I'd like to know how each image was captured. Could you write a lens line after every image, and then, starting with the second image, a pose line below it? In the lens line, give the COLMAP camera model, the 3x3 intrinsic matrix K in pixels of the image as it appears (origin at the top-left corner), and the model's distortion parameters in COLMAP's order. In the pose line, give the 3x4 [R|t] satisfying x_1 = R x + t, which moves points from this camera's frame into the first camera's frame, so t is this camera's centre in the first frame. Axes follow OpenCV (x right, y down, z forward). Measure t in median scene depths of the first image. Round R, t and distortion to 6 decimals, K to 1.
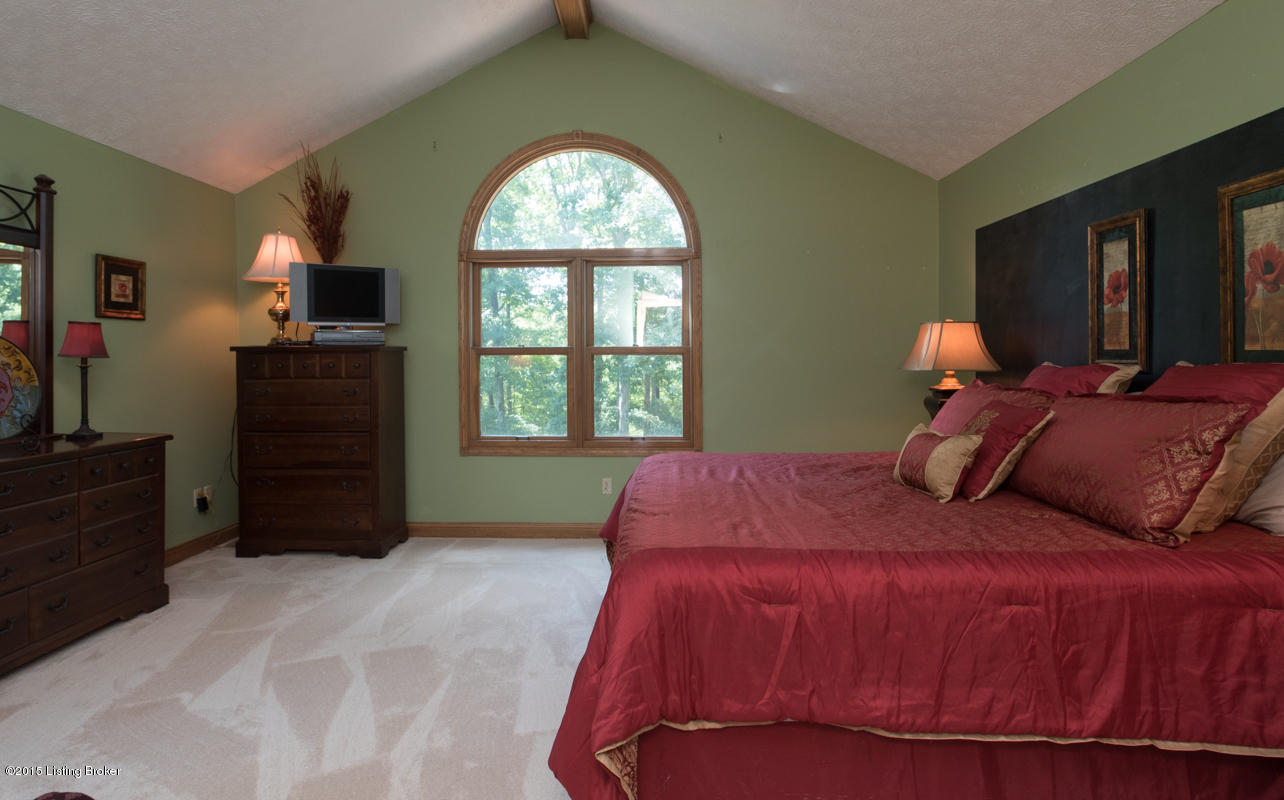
lens RADIAL K [[667.4, 0, 639.4], [0, 667.4, 356.5], [0, 0, 1]] dist [0.001002, 0.000402]
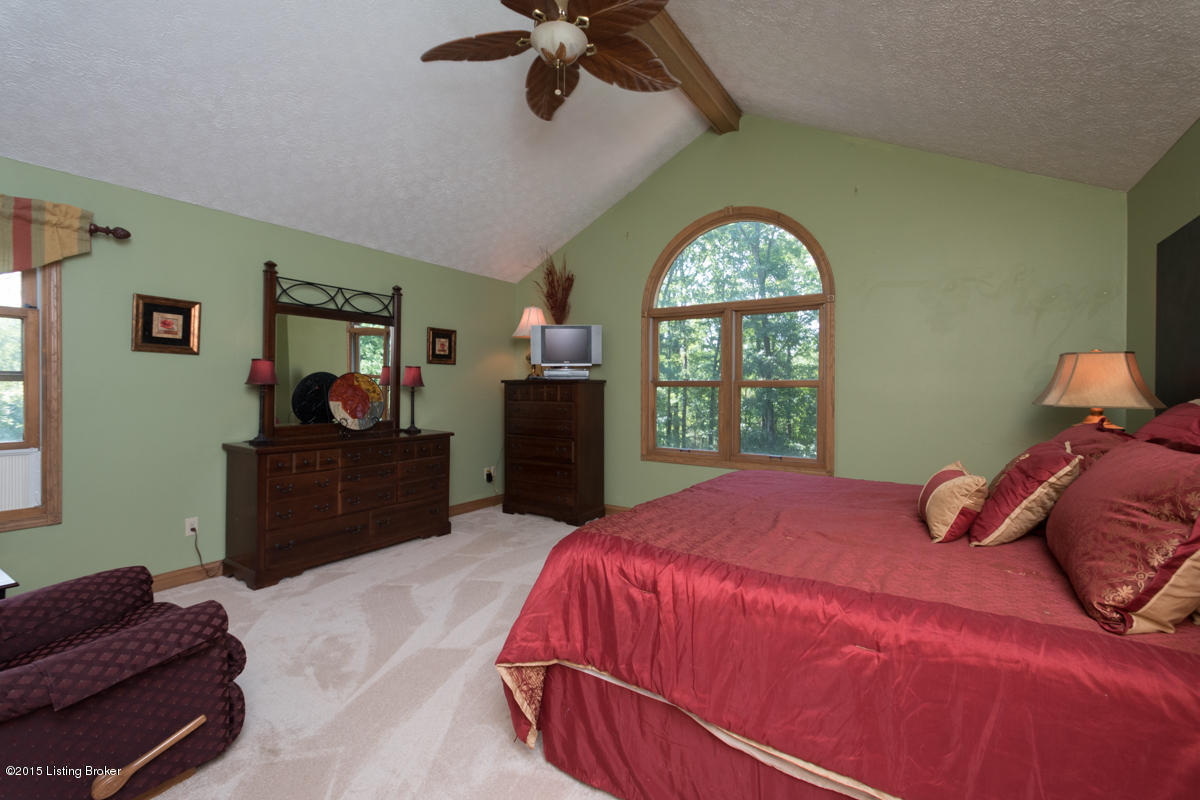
lens RADIAL K [[518.9, 0, 594.3], [0, 518.9, 382.2], [0, 0, 1]] dist [0.023715, -0.000216]
pose [[0.858858, 0.002202, -0.512208, 0.243804], [-0.007294, 0.999942, -0.007932, -0.002010], [0.512161, 0.010549, 0.858825, 0.051971]]
